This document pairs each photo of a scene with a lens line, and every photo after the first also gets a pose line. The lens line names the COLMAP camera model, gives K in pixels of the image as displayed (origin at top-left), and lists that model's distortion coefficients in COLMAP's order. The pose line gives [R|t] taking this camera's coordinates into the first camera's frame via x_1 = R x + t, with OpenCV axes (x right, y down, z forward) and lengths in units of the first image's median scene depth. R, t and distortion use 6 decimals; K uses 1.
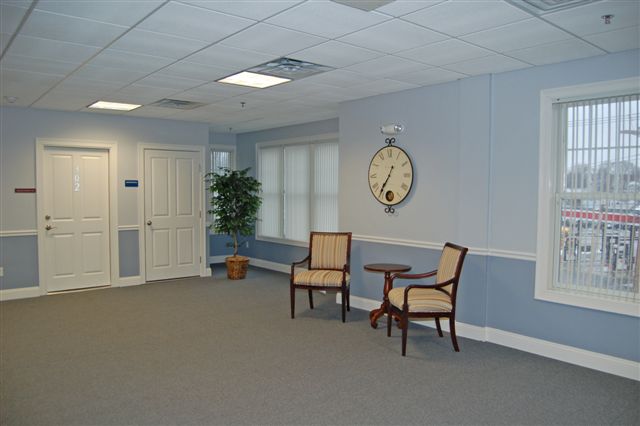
lens RADIAL K [[497.2, 0, 320.5], [0, 497.2, 209.3], [0, 0, 1]] dist [-0.014716, -0.002908]
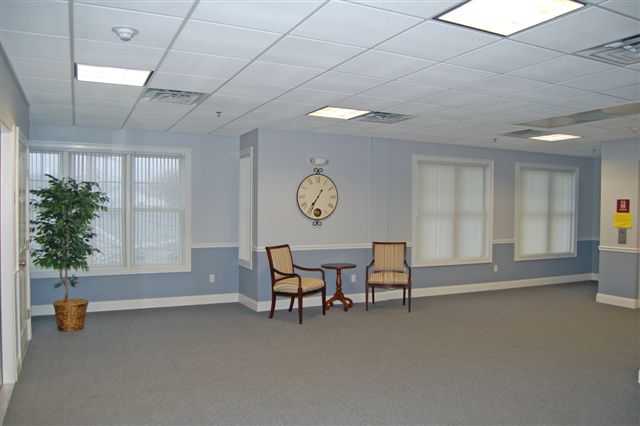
lens RADIAL K [[497.2, 0, 321.2], [0, 497.2, 215.3], [0, 0, 1]] dist [-0.014716, -0.002908]
pose [[0.217095, -0.030910, 0.975661, -1.125240], [0.031772, 0.999193, 0.024586, -0.051359], [-0.975633, 0.025661, 0.217902, 0.712862]]
